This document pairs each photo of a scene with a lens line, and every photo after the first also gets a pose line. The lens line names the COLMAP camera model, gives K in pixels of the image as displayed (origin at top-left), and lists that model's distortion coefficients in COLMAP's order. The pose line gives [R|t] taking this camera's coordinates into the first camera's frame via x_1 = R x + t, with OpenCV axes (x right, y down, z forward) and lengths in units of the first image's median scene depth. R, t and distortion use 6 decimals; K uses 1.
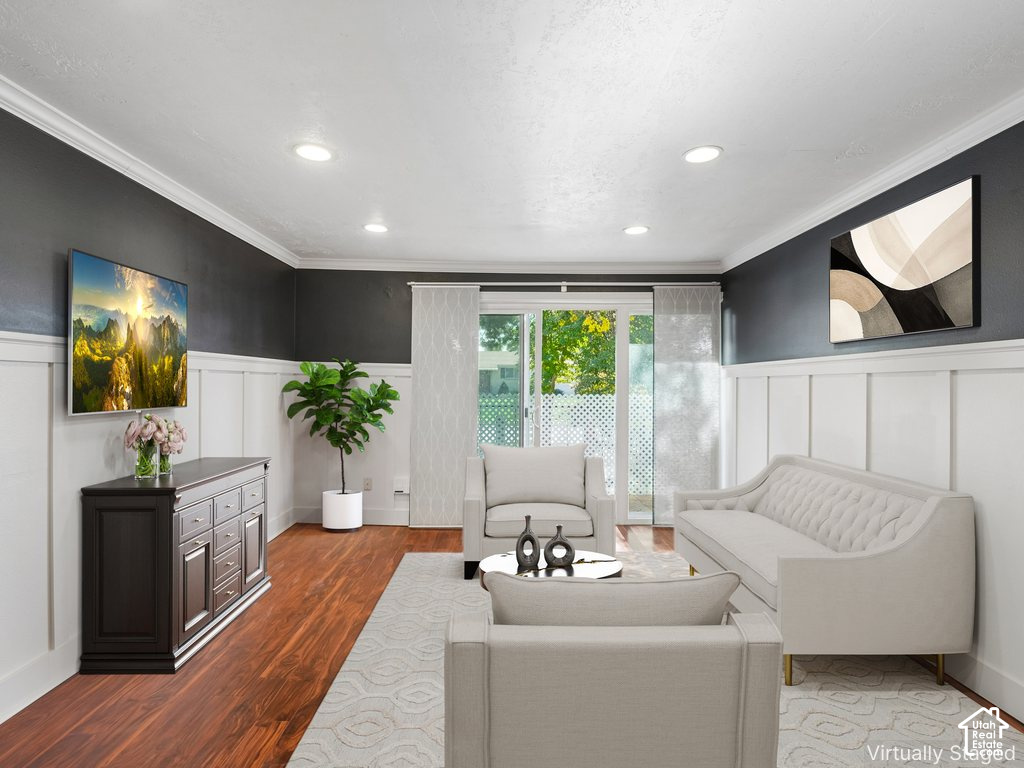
lens RADIAL K [[524.6, 0, 507.9], [0, 524.6, 385.3], [0, 0, 1]] dist [0.000609, 0.000215]
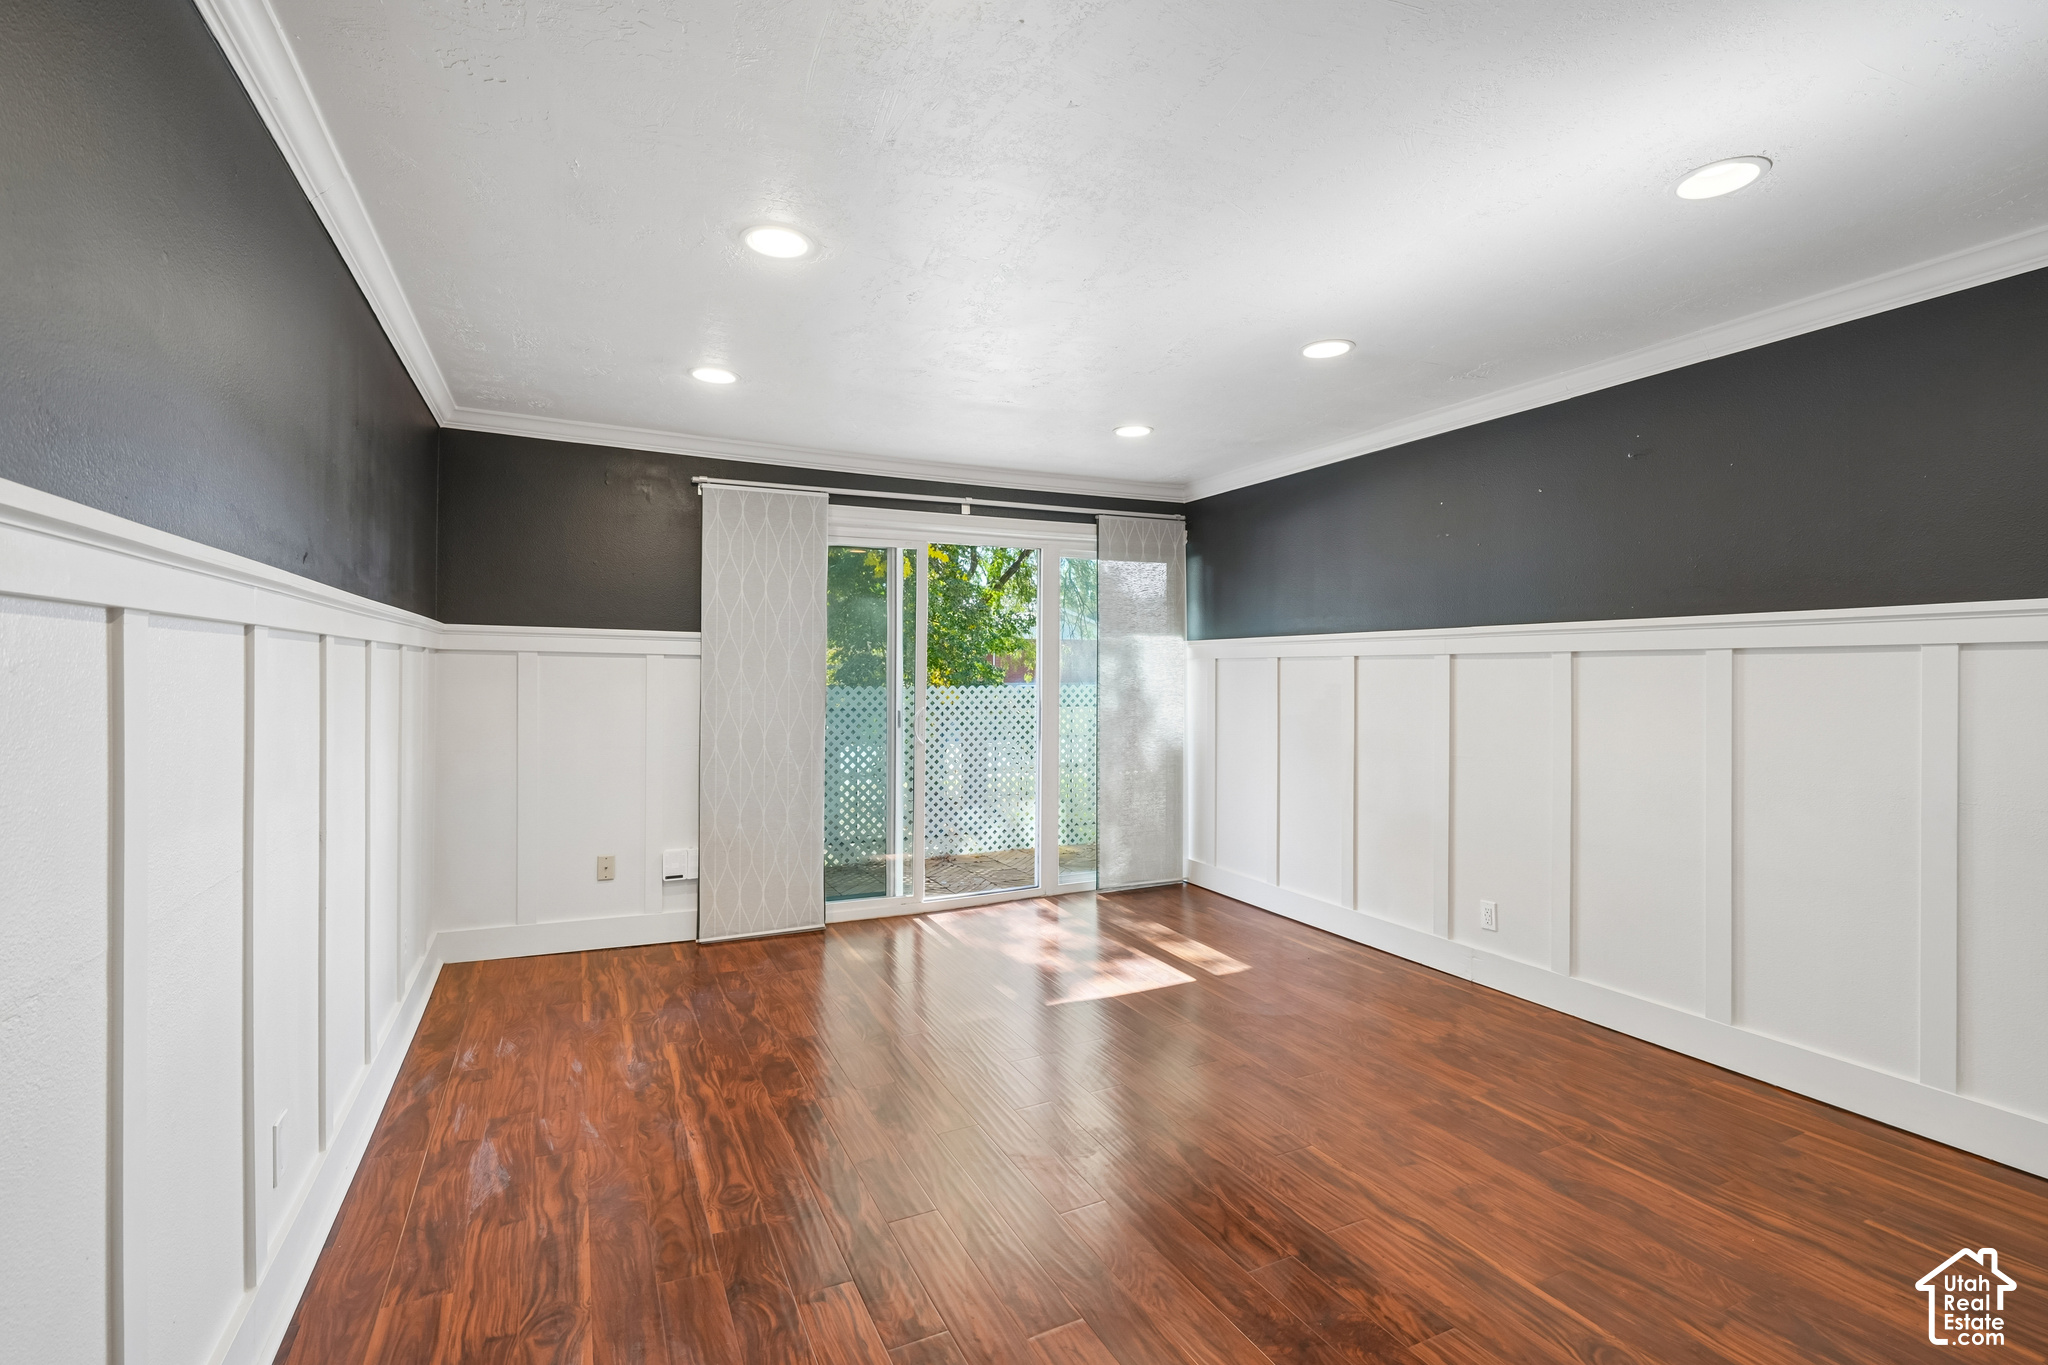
lens RADIAL K [[935.1, 0, 1019.4], [0, 935.1, 671.1], [0, 0, 1]] dist [-0.001312, 0.000229]
pose [[0.905207, -0.004457, 0.424949, -0.291696], [0.003840, 0.999990, 0.002309, -0.002754], [-0.424955, -0.000458, 0.905215, 0.013554]]
